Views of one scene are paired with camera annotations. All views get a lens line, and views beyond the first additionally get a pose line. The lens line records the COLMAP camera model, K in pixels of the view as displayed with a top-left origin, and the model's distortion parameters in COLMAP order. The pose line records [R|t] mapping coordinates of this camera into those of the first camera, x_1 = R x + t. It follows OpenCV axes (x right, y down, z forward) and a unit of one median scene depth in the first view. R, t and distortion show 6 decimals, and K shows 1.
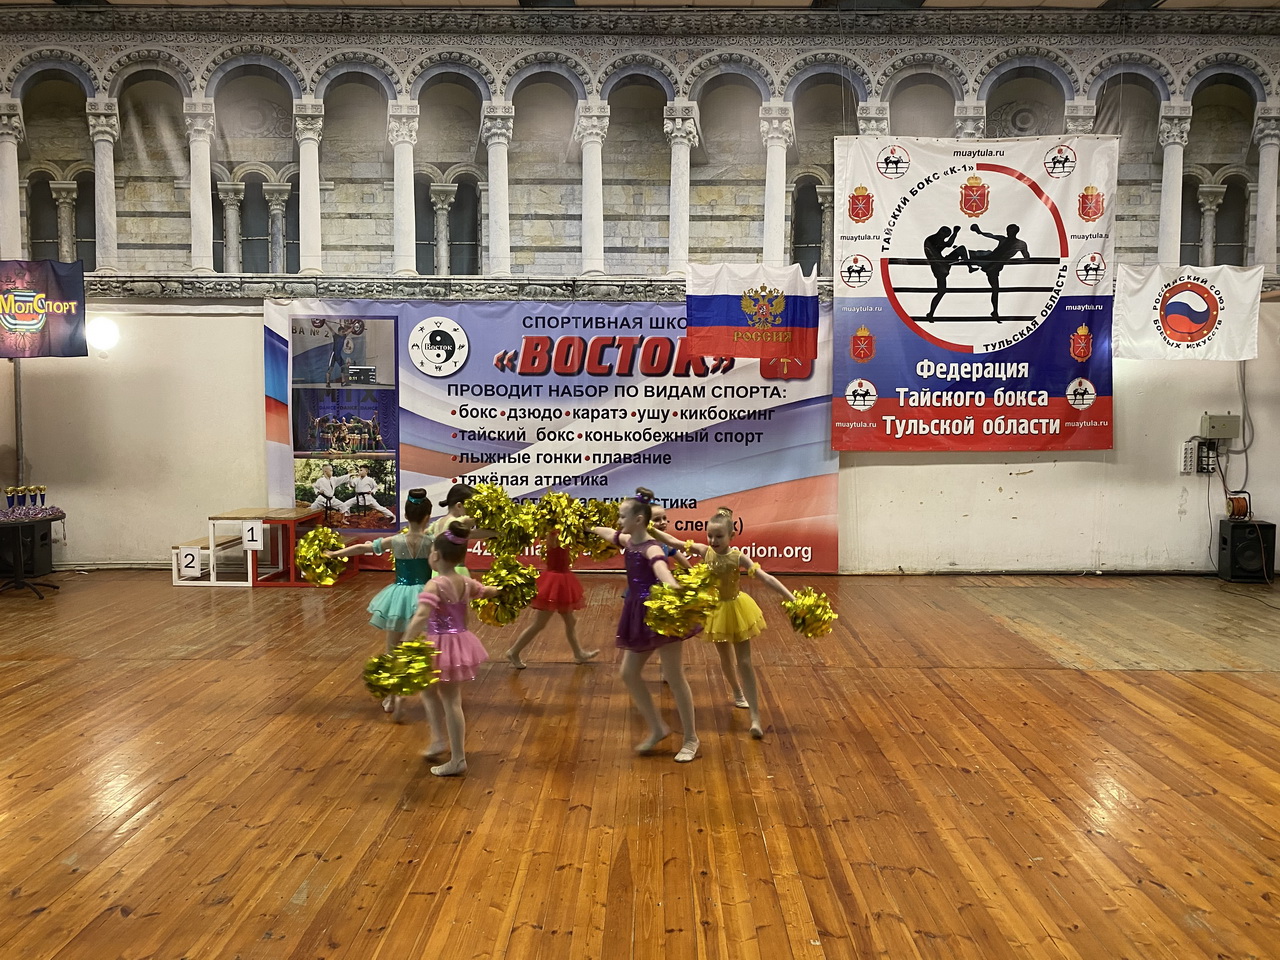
lens RADIAL K [[962.5, 0, 646.3], [0, 962.5, 470.9], [0, 0, 1]] dist [0.037401, -0.032016]
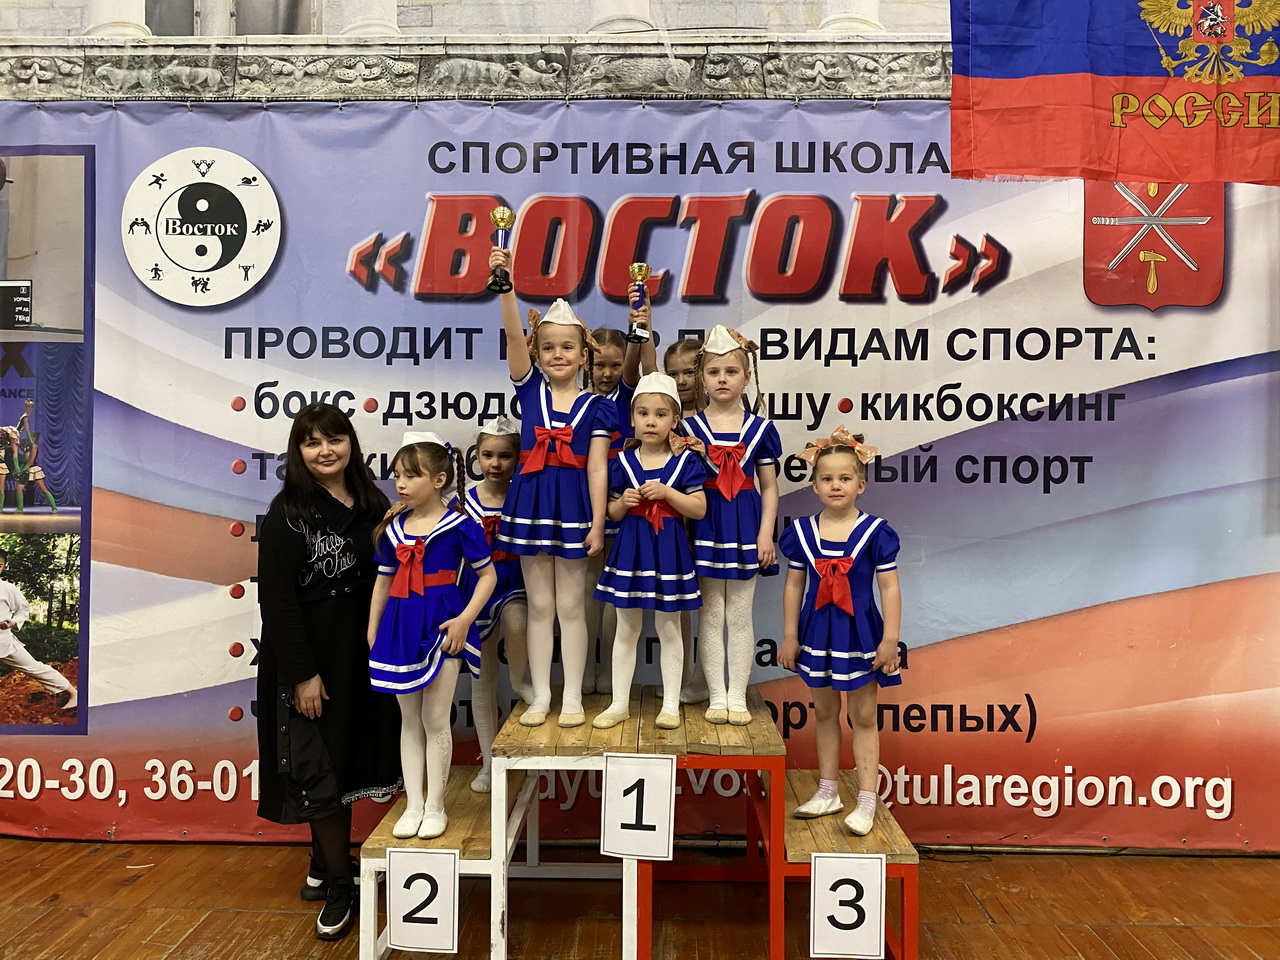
lens RADIAL K [[968.3, 0, 636.6], [0, 968.3, 473.9], [0, 0, 1]] dist [-0.001129, 0.001684]
pose [[0.999924, -0.002323, -0.012095, -0.045265], [0.001464, 0.997509, -0.070528, -0.008145], [0.012229, 0.070505, 0.997436, 0.647705]]
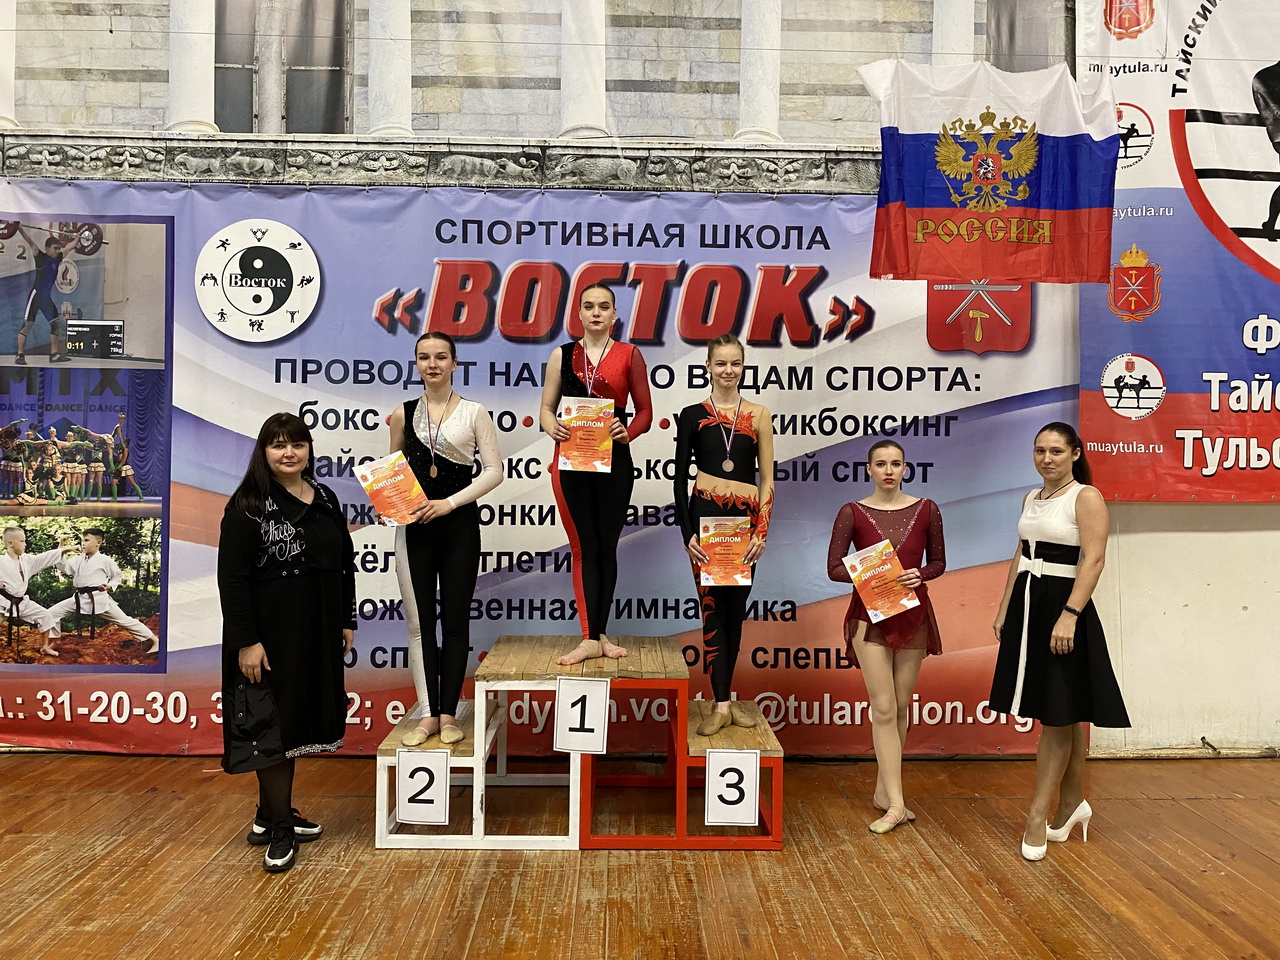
lens RADIAL K [[979.6, 0, 637.5], [0, 979.6, 475.1], [0, 0, 1]] dist [0.012583, -0.013773]
pose [[0.999497, 0.003681, 0.031490, -0.043137], [-0.001594, 0.997815, -0.066053, -0.000963], [-0.031664, 0.065970, 0.997319, 0.522218]]
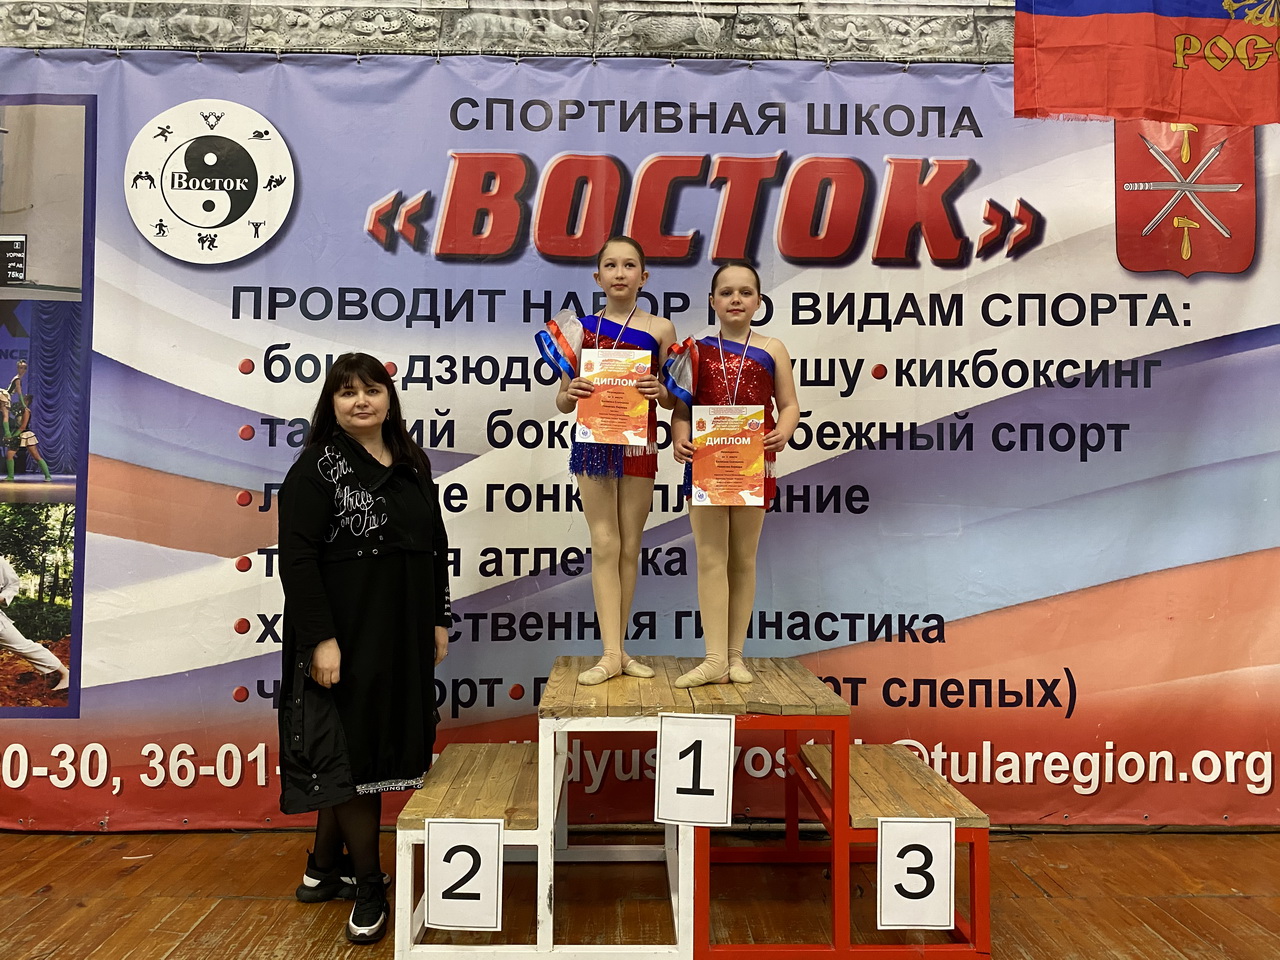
lens RADIAL K [[973.6, 0, 636.1], [0, 973.6, 471.1], [0, 0, 1]] dist [0.000410, -0.000070]
pose [[0.999609, -0.000913, 0.027933, -0.070853], [0.003620, 0.995275, -0.097025, 0.011759], [-0.027712, 0.097088, 0.994890, 0.660789]]
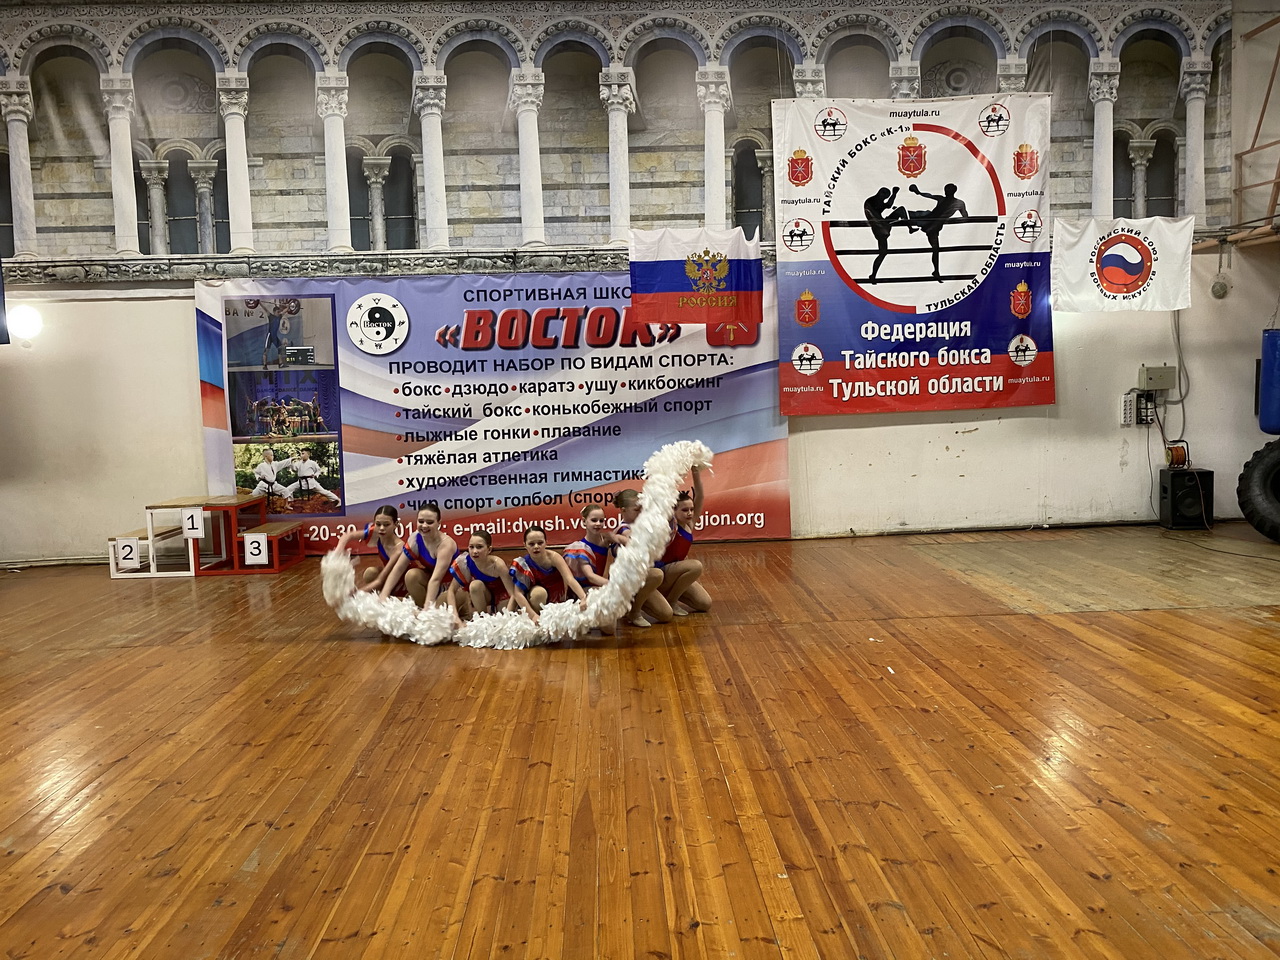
lens RADIAL K [[962.6, 0, 642.4], [0, 962.6, 469.8], [0, 0, 1]] dist [0.032392, -0.025099]
pose [[0.998160, -0.039188, 0.046280, 0.000778], [0.038757, 0.999197, 0.010175, 0.019422], [-0.046641, -0.008362, 0.998877, 0.008372]]
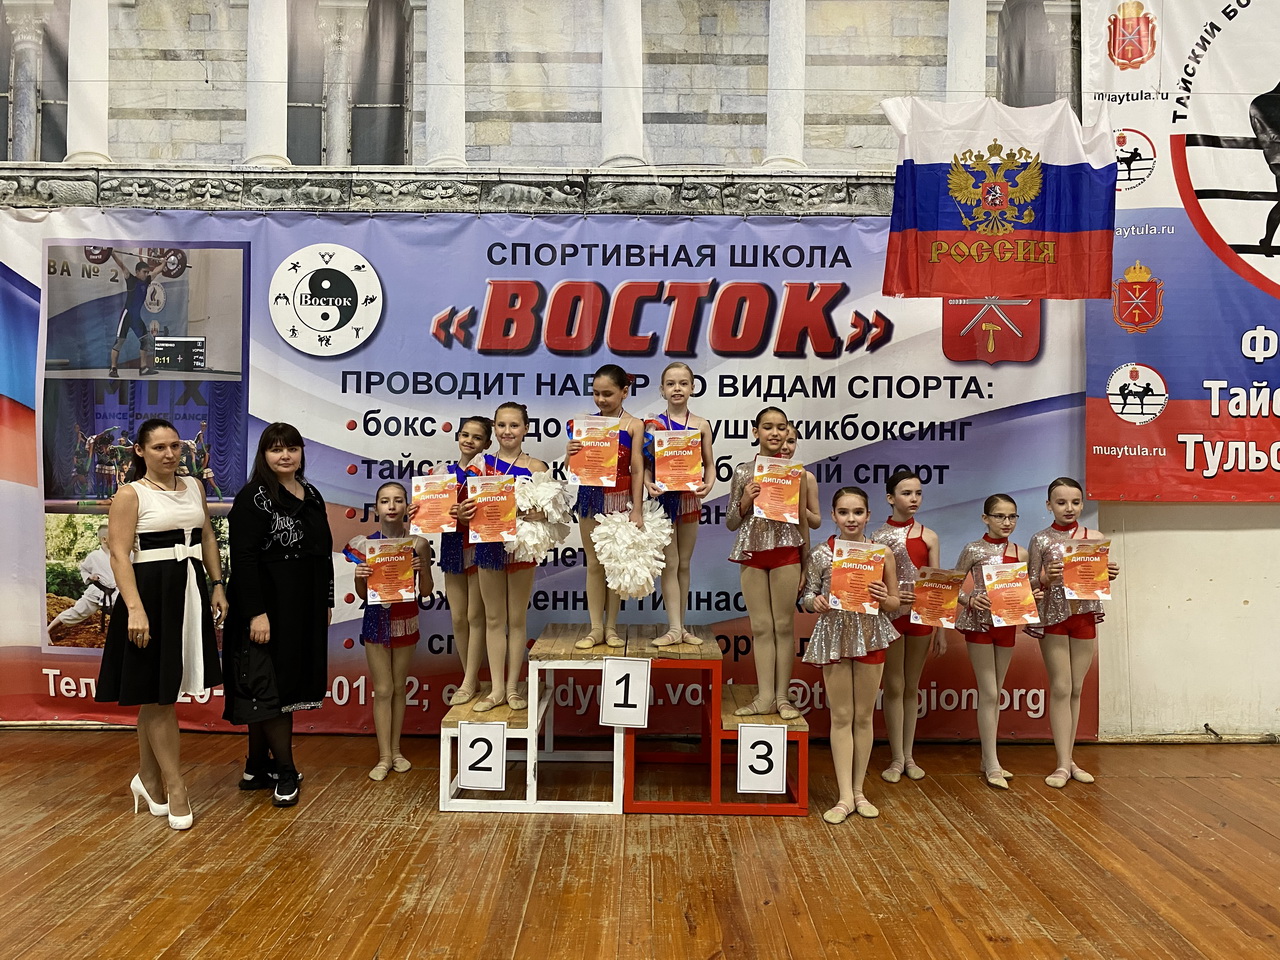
lens RADIAL K [[962.7, 0, 637.1], [0, 962.7, 474.5], [0, 0, 1]] dist [0.012999, -0.016471]
pose [[0.999993, 0.002865, 0.002303, -0.048245], [-0.002695, 0.997489, -0.070766, 0.002282], [-0.002500, 0.070759, 0.997490, 0.490410]]
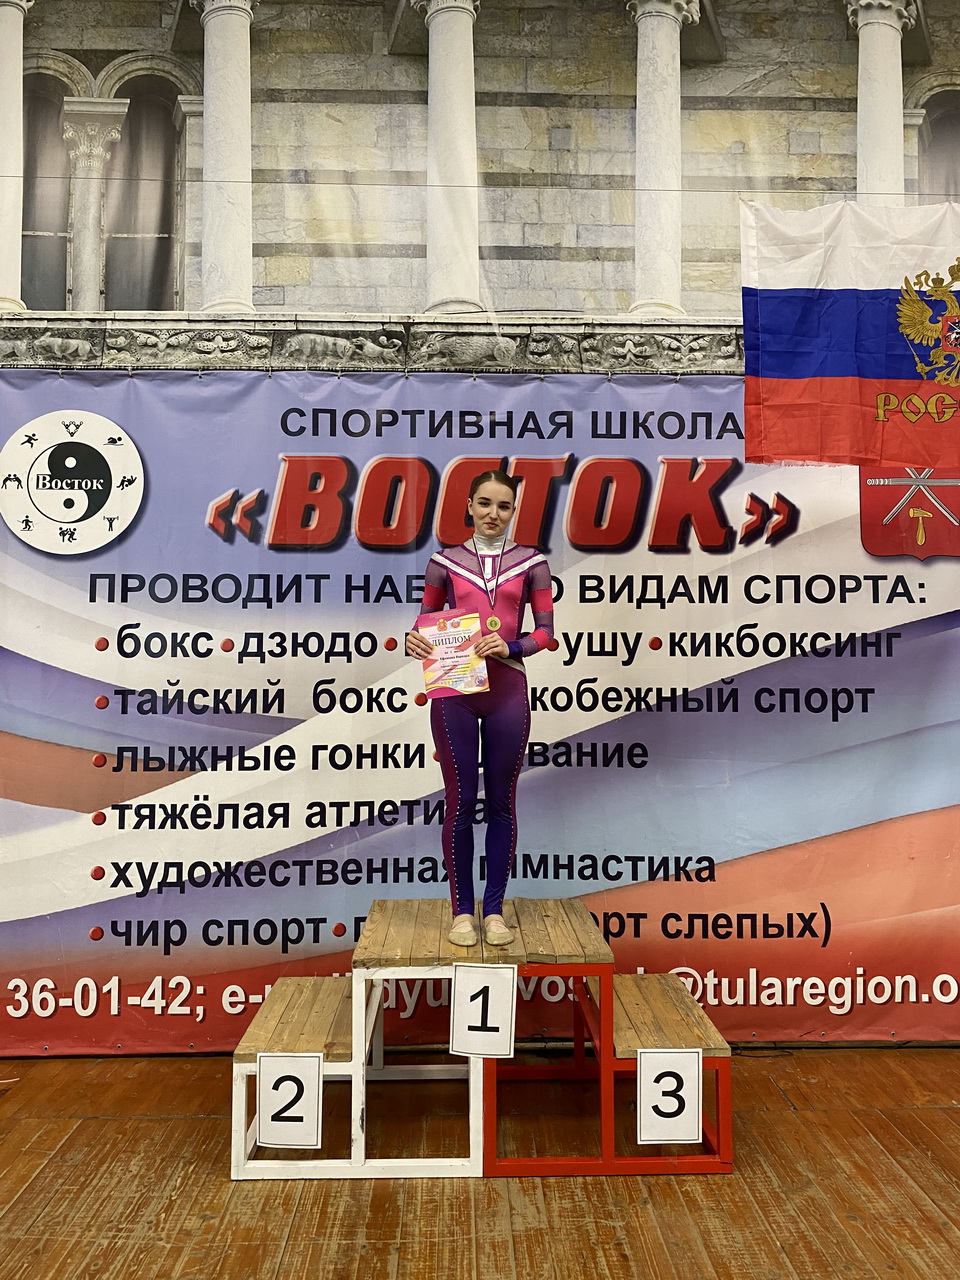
lens RADIAL K [[971.0, 0, 485.9], [0, 971.0, 633.2], [0, 0, 1]] dist [0.014506, -0.021731]
pose [[0.999271, -0.005901, 0.037720, -0.058285], [0.010337, 0.992899, -0.118512, -0.016255], [-0.036753, 0.118816, 0.992236, 0.605351]]
